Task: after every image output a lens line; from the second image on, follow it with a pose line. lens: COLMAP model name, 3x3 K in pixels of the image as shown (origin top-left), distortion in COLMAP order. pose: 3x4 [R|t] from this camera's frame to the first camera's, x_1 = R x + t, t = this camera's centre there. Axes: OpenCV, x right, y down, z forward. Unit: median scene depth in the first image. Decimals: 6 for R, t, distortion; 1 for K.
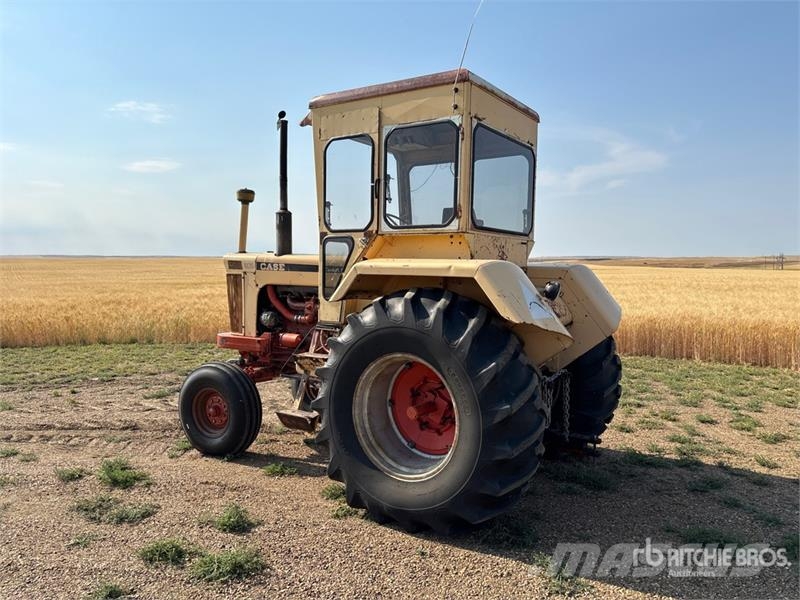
lens RADIAL K [[597.4, 0, 400.1], [0, 597.4, 310.5], [0, 0, 1]] dist [0.049746, -0.064316]
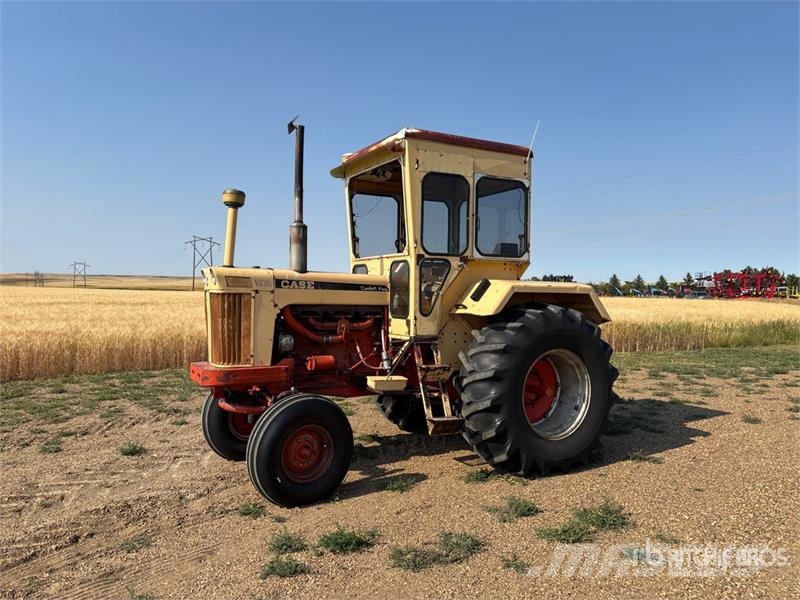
lens RADIAL K [[598.6, 0, 398.5], [0, 598.6, 313.0], [0, 0, 1]] dist [0.051514, -0.067279]
pose [[0.470153, -0.035430, 0.881873, -0.948764], [0.056588, 0.998348, 0.009941, -0.030905], [-0.880769, 0.045229, 0.471382, 0.443338]]
